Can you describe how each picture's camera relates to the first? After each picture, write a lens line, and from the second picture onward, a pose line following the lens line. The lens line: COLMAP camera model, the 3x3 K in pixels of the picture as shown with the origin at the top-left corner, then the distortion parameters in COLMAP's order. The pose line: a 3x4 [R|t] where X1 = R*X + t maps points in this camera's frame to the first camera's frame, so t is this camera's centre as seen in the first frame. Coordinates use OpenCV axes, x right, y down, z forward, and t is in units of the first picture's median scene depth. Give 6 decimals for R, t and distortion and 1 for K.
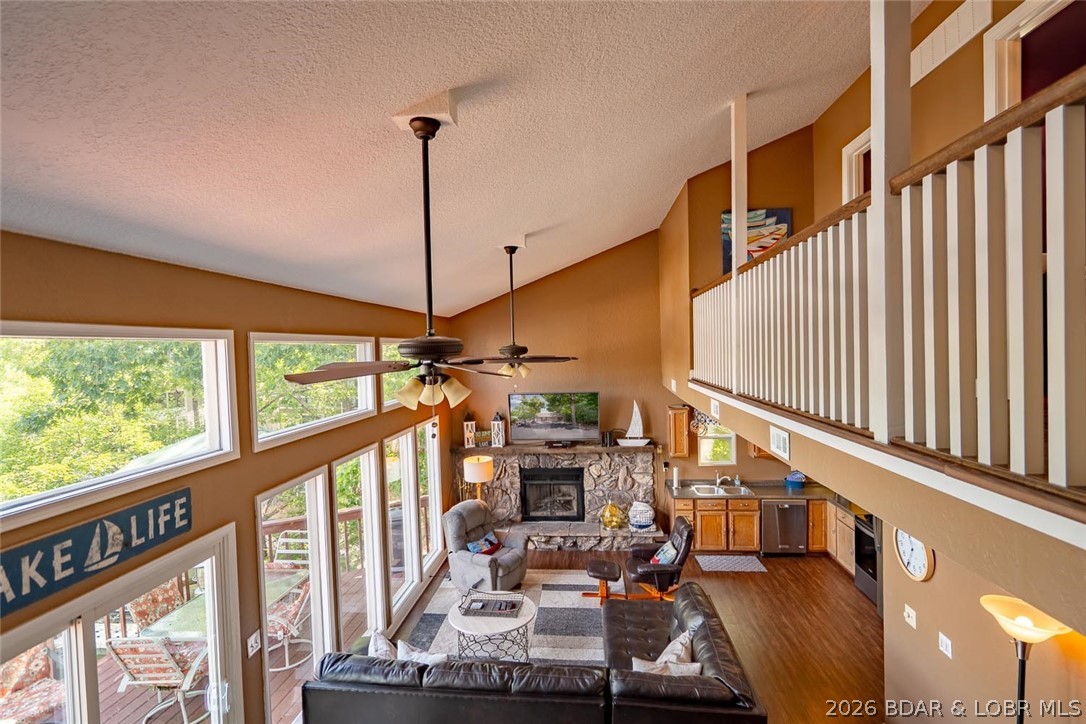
lens RADIAL K [[532.2, 0, 543.0], [0, 532.2, 362.0], [0, 0, 1]] dist [-0.006481, 0.001211]
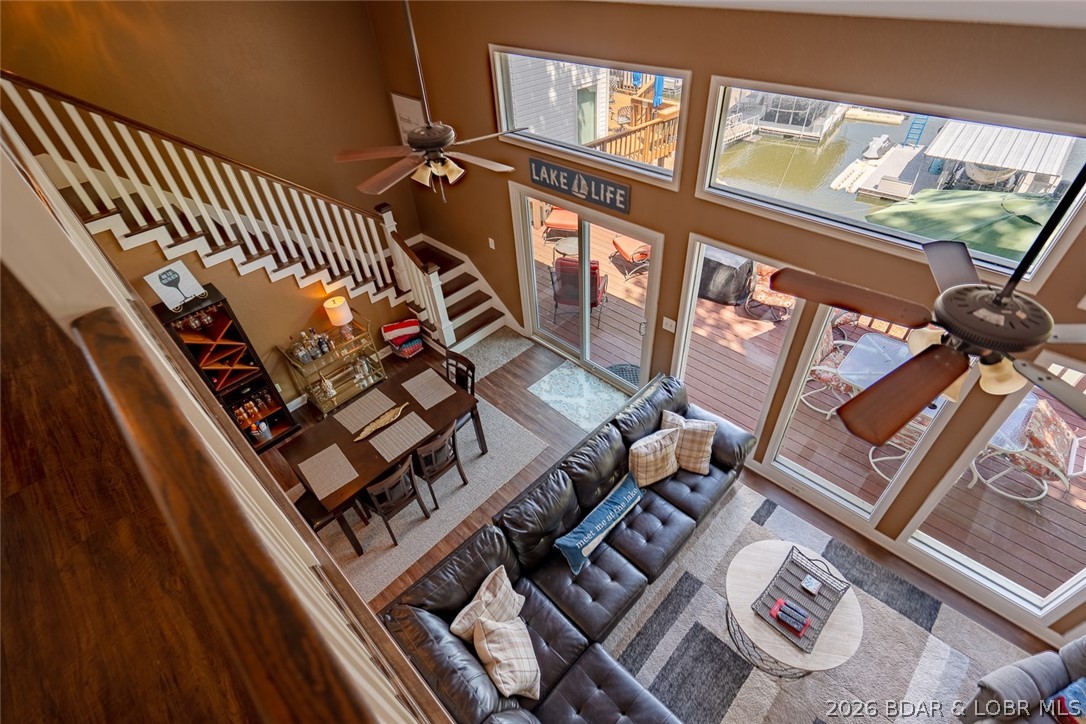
lens RADIAL K [[504.1, 0, 541.8], [0, 504.1, 359.8], [0, 0, 1]] dist [-0.003832, 0.004188]
pose [[-0.623656, 0.565323, -0.539873, 0.197185], [0.053894, 0.720094, 0.691780, -0.154522], [0.779839, 0.402337, -0.479559, 0.650930]]
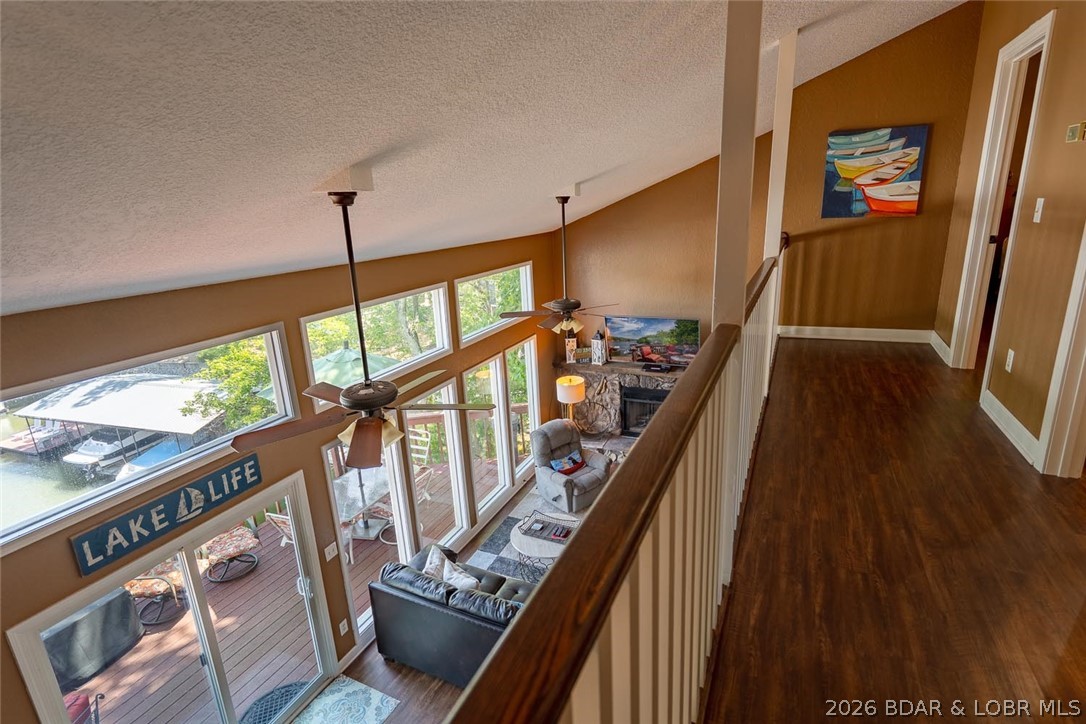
lens RADIAL K [[550.3, 0, 541.2], [0, 550.3, 360.0], [0, 0, 1]] dist [0.002227, 0.000492]
pose [[0.943983, 0.073707, -0.321656, 0.163642], [0.011031, 0.967143, 0.253992, -0.125878], [0.329809, -0.243312, 0.912154, 0.017858]]
